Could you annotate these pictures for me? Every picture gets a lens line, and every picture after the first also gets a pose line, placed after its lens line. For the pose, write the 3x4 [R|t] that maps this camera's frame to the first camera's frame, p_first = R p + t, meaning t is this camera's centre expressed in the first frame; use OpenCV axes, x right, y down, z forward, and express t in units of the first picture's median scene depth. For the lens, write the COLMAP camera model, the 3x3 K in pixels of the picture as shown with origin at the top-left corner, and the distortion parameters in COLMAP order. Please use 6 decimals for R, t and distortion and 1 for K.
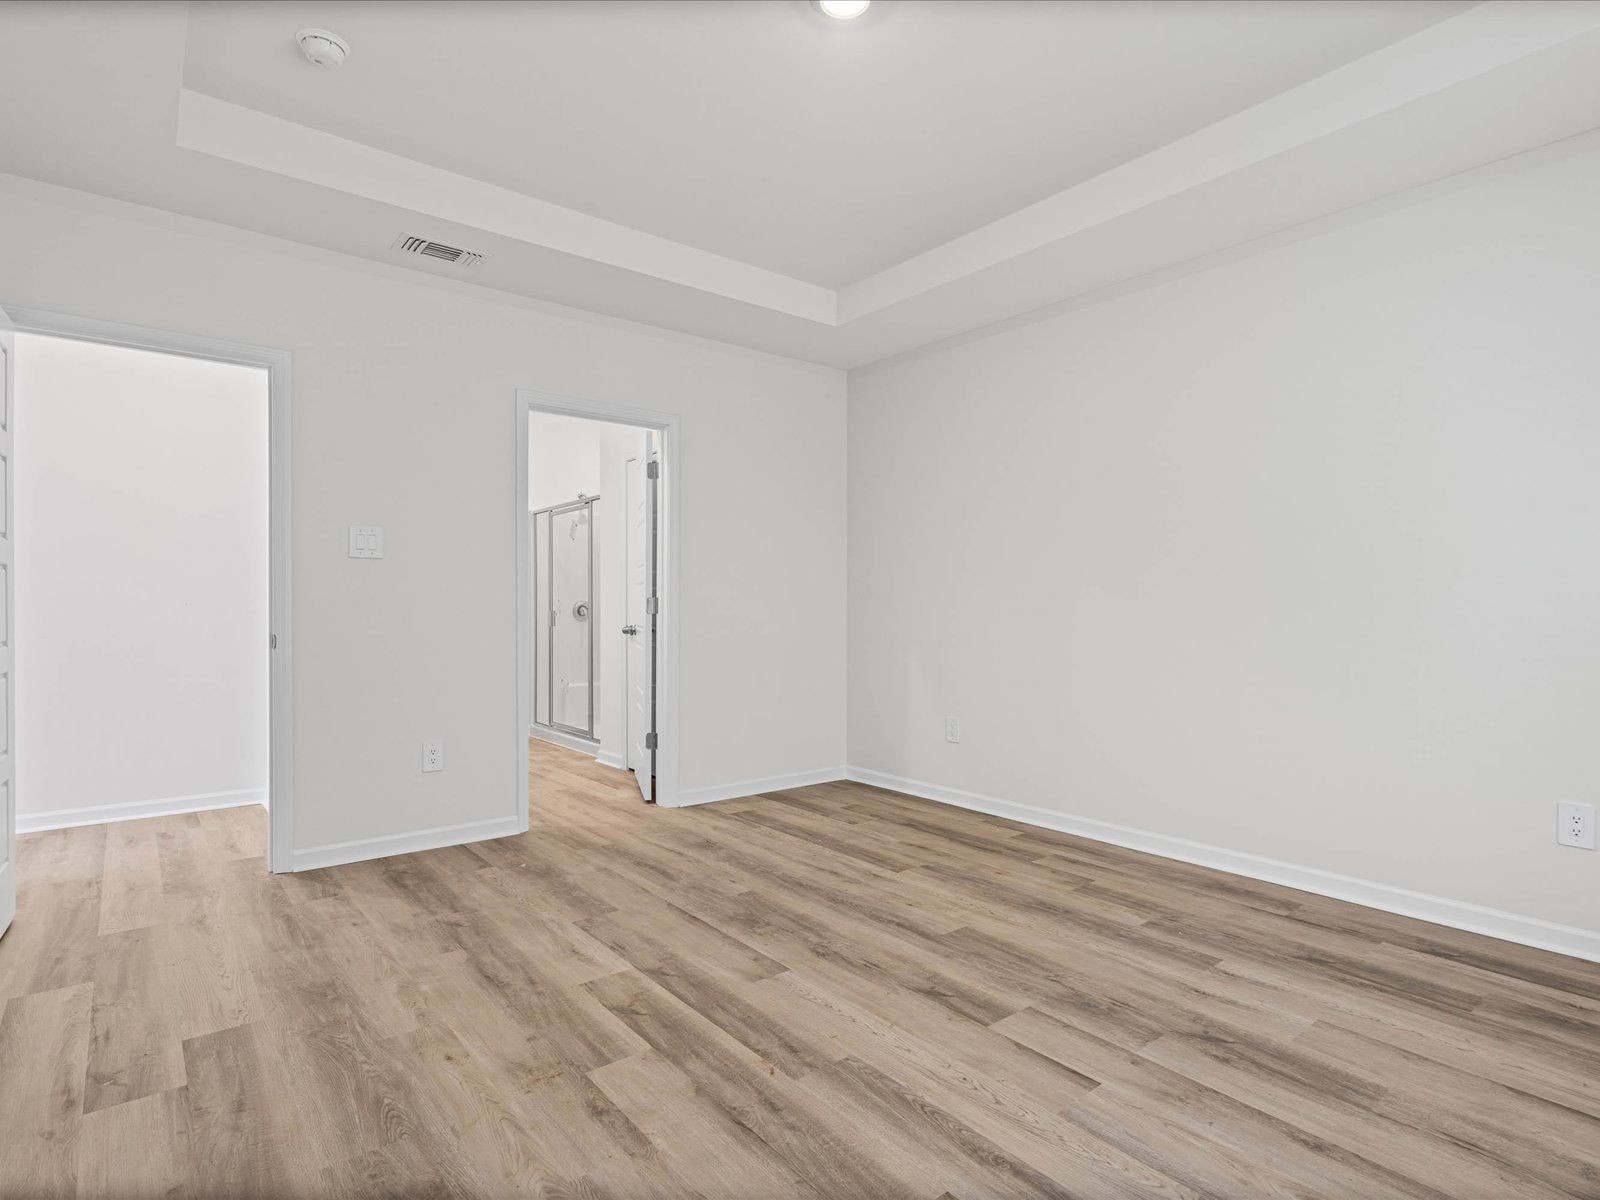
lens RADIAL K [[830.7, 0, 808.7], [0, 830.7, 573.1], [0, 0, 1]] dist [0.001356, 0.001515]
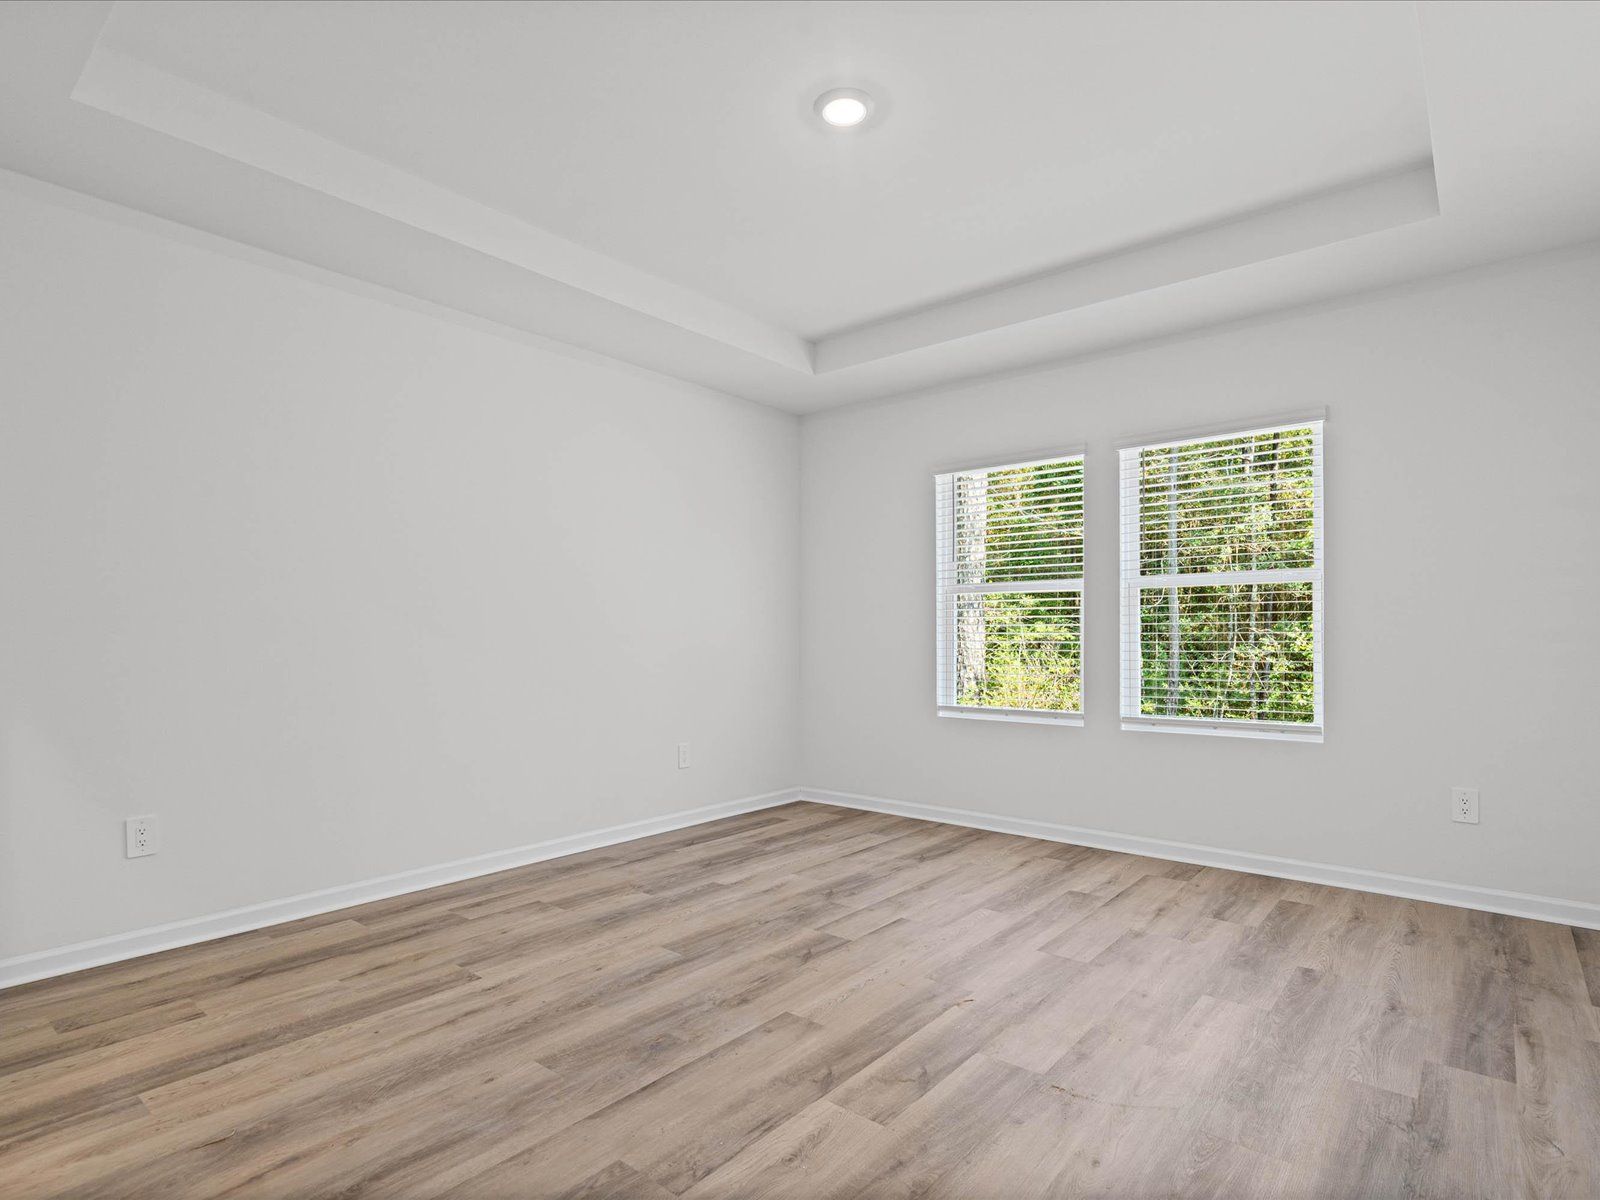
lens RADIAL K [[816.6, 0, 780.1], [0, 816.6, 600.7], [0, 0, 1]] dist [-0.000647, 0.000630]
pose [[-0.165620, 0.042158, 0.985288, -0.854321], [-0.037635, 0.998088, -0.049032, 0.034910], [-0.985471, -0.045202, -0.163716, 1.024391]]
